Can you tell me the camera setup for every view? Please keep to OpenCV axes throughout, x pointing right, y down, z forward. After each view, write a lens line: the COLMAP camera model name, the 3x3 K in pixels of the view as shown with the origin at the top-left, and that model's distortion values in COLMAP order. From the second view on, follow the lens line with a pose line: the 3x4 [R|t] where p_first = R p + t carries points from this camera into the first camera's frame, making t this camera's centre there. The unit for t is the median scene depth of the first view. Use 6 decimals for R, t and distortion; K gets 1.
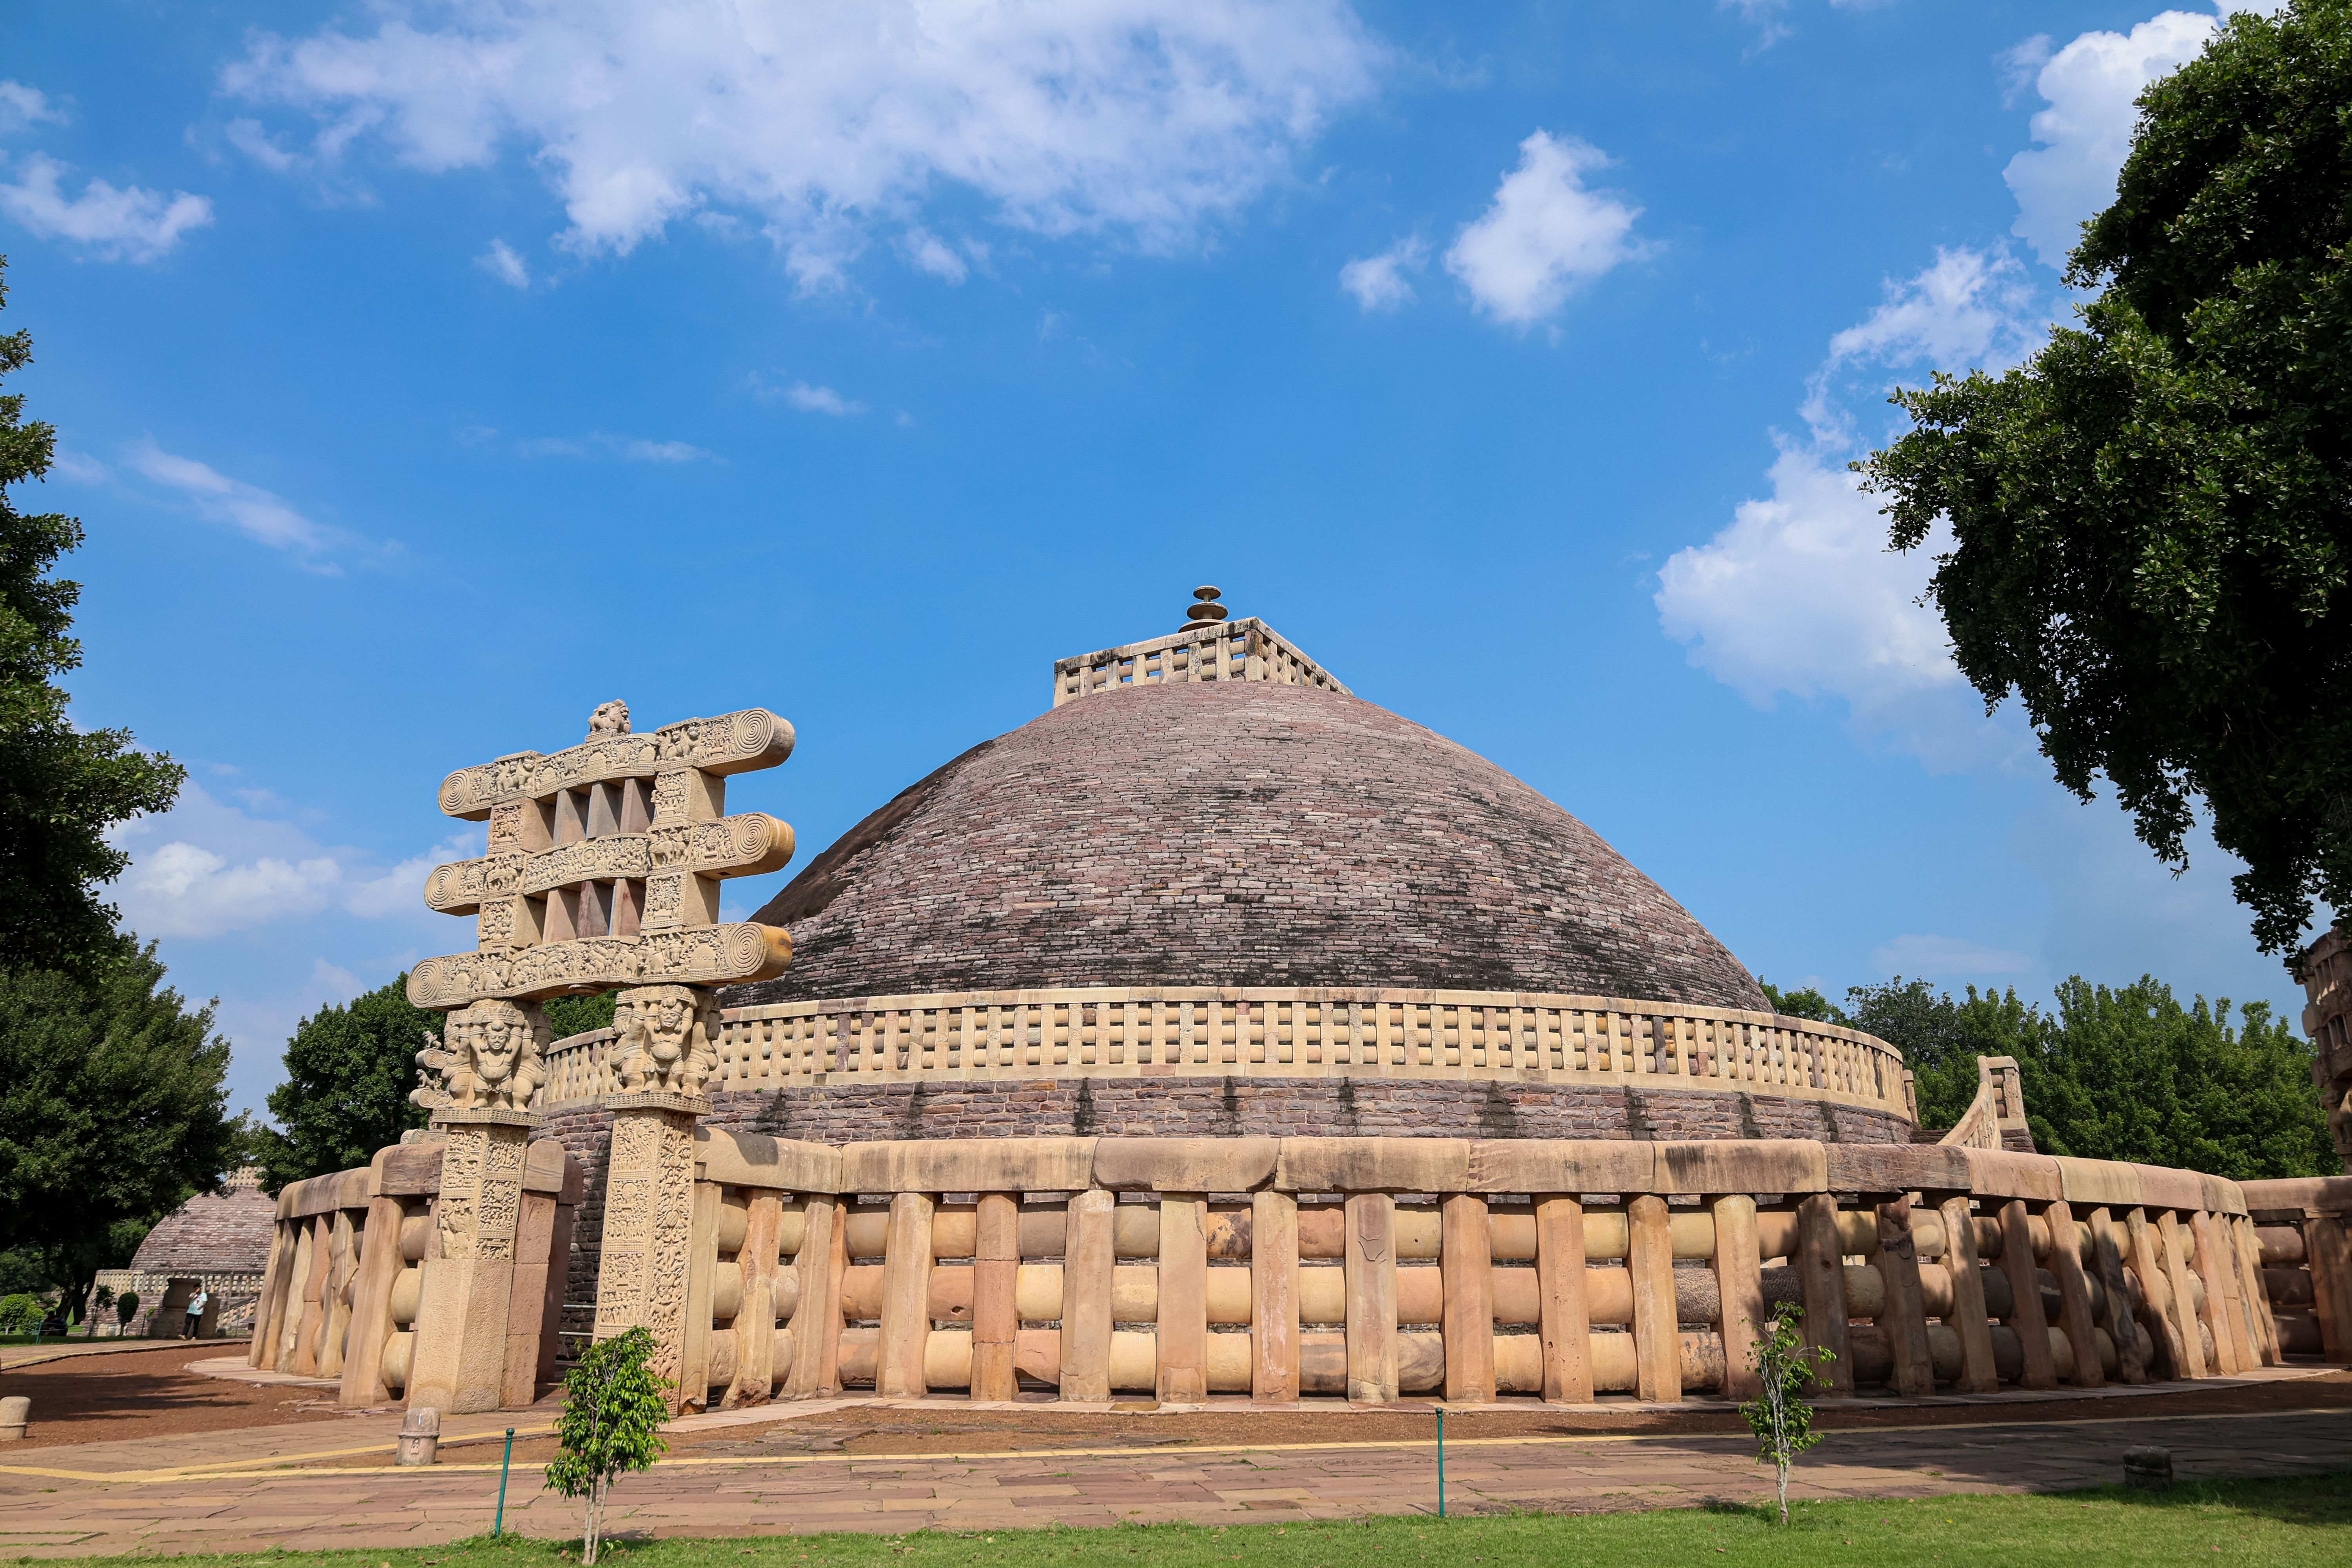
lens RADIAL K [[1587.9, 0, 1177.4], [0, 1587.9, 785.4], [0, 0, 1]] dist [-0.042253, 0.016085]
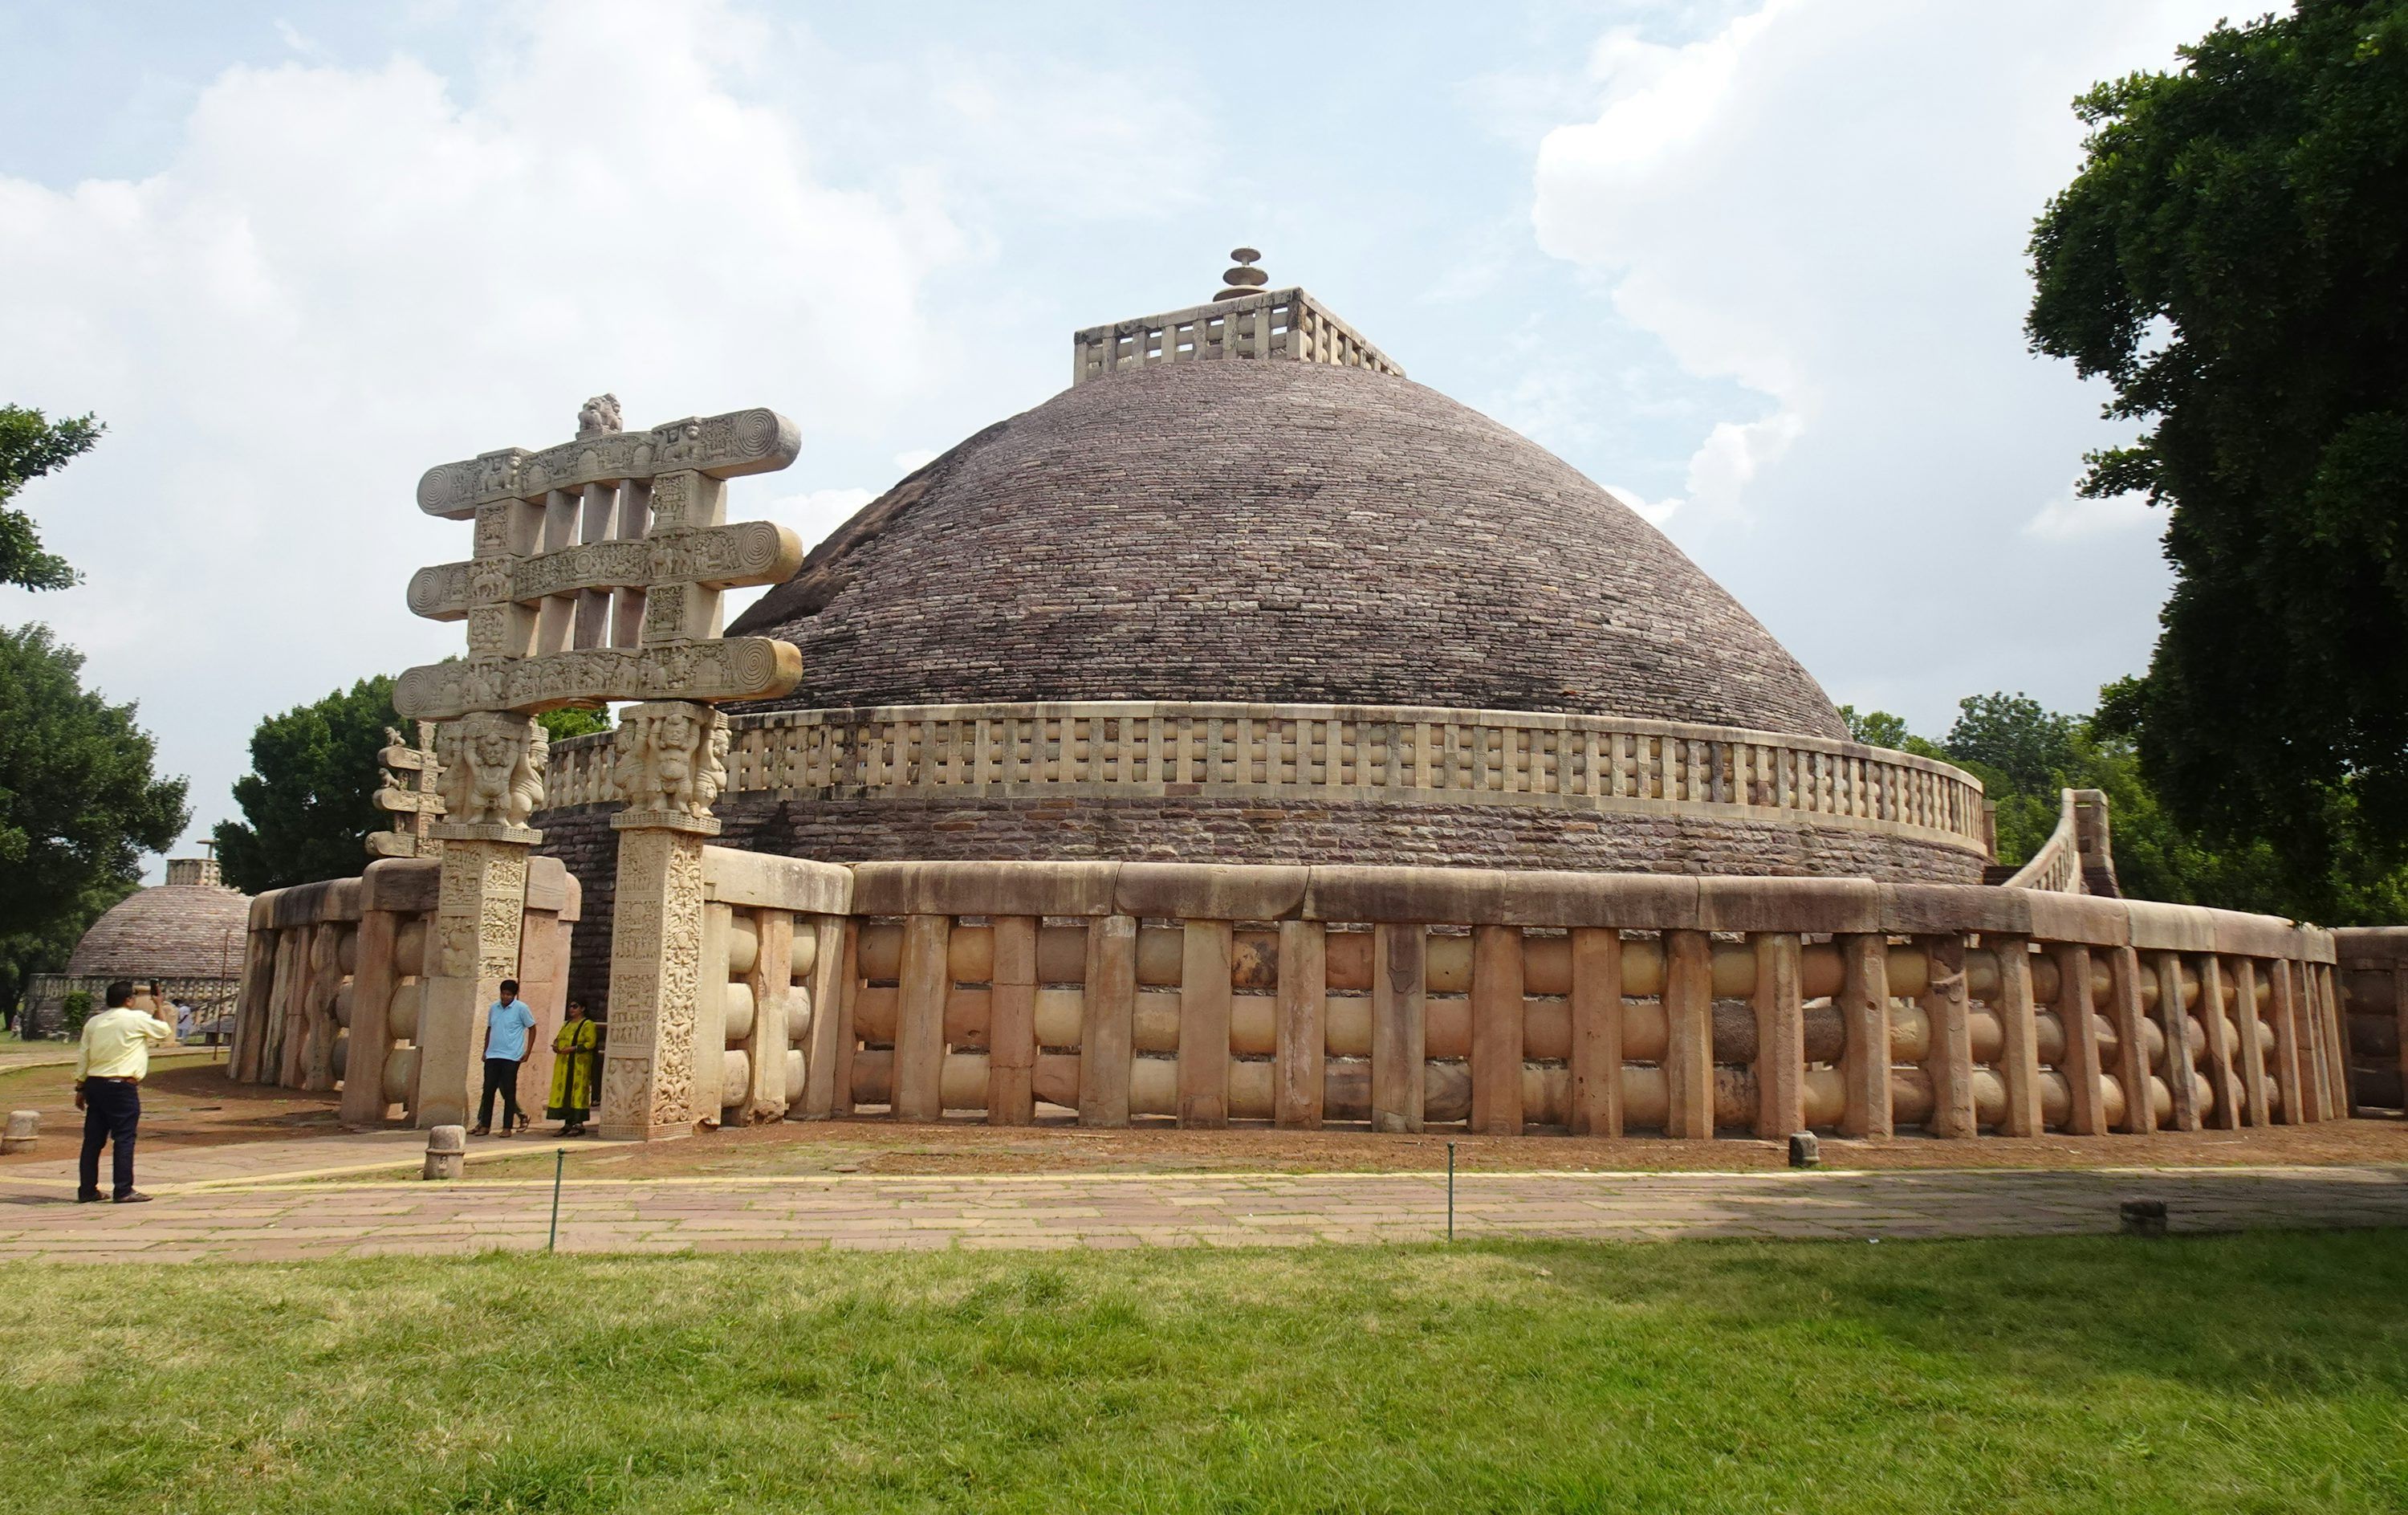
lens RADIAL K [[1782.5, 0, 1195.9], [0, 1782.5, 697.1], [0, 0, 1]] dist [-0.014391, 0.004627]
pose [[0.999847, 0.016560, -0.005670, 0.000383], [-0.015631, 0.990512, 0.136531, -0.020789], [0.007877, -0.136422, 0.990620, -0.047916]]
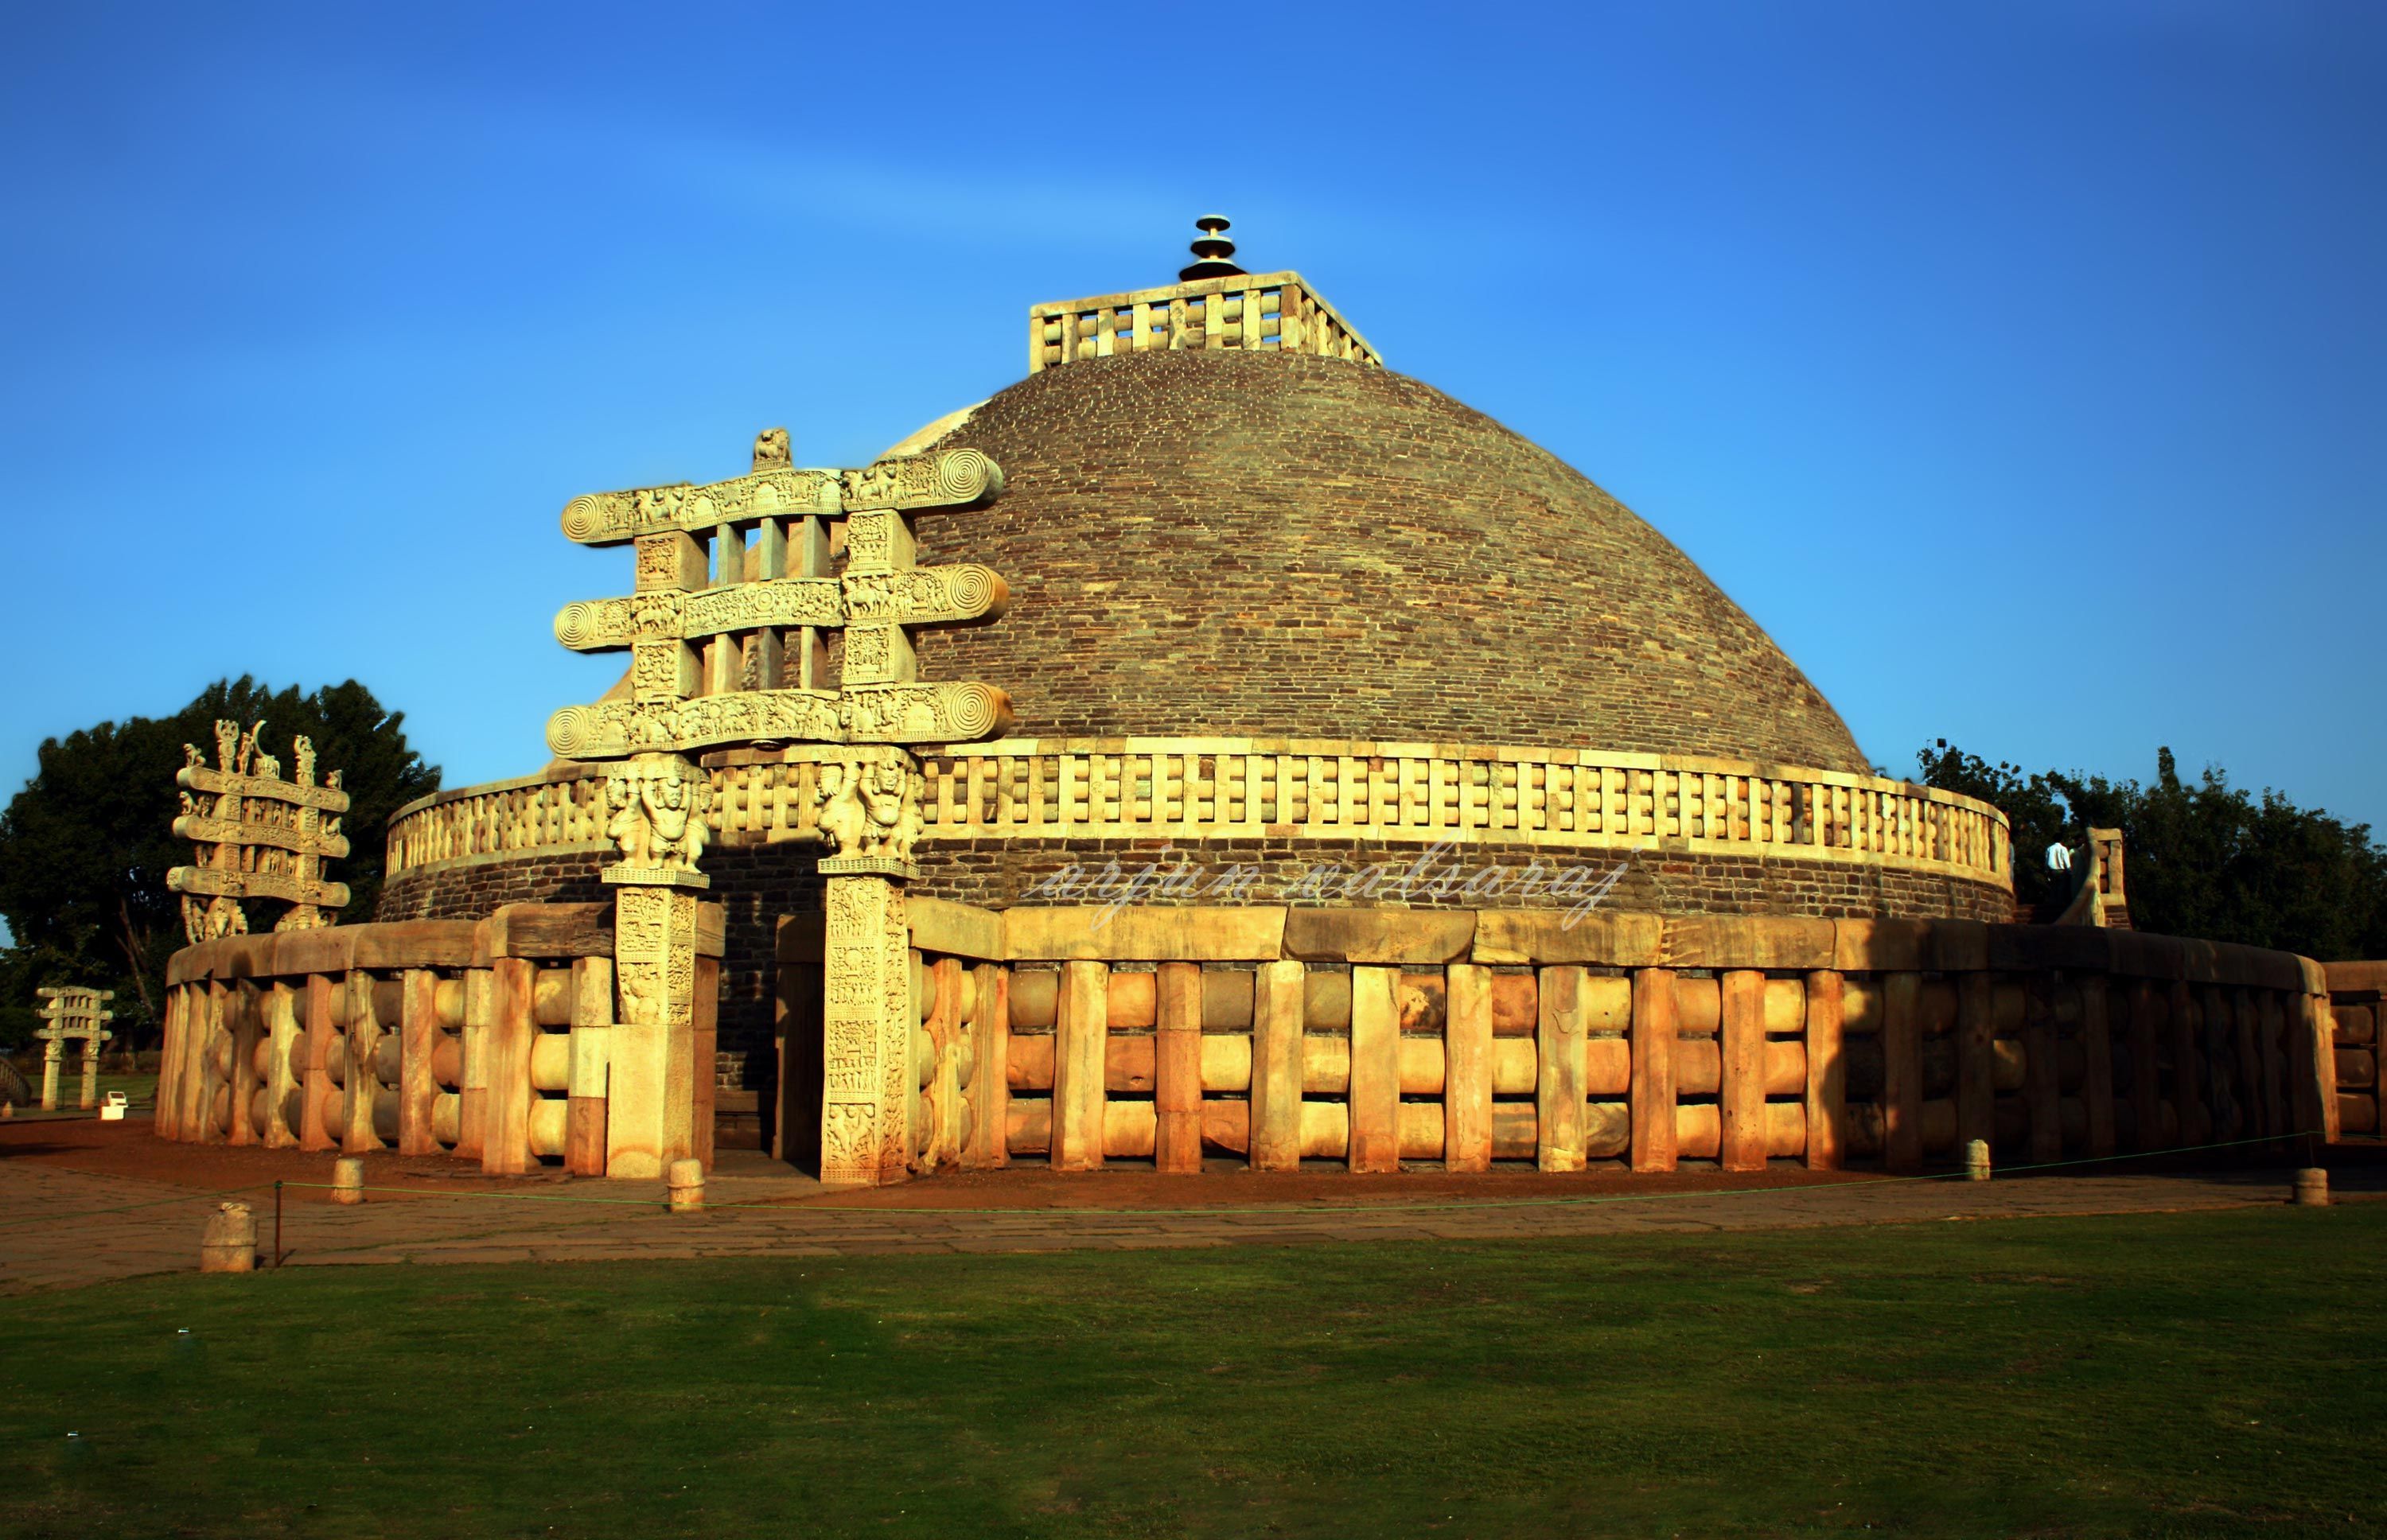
lens RADIAL K [[2238.6, 0, 1200.2], [0, 2238.6, 788.9], [0, 0, 1]] dist [-0.158891, 0.000000]
pose [[0.991544, 0.022715, 0.127764, -0.224190], [-0.045072, 0.983549, 0.174931, -0.066247], [-0.121688, -0.179210, 0.976256, -0.242487]]
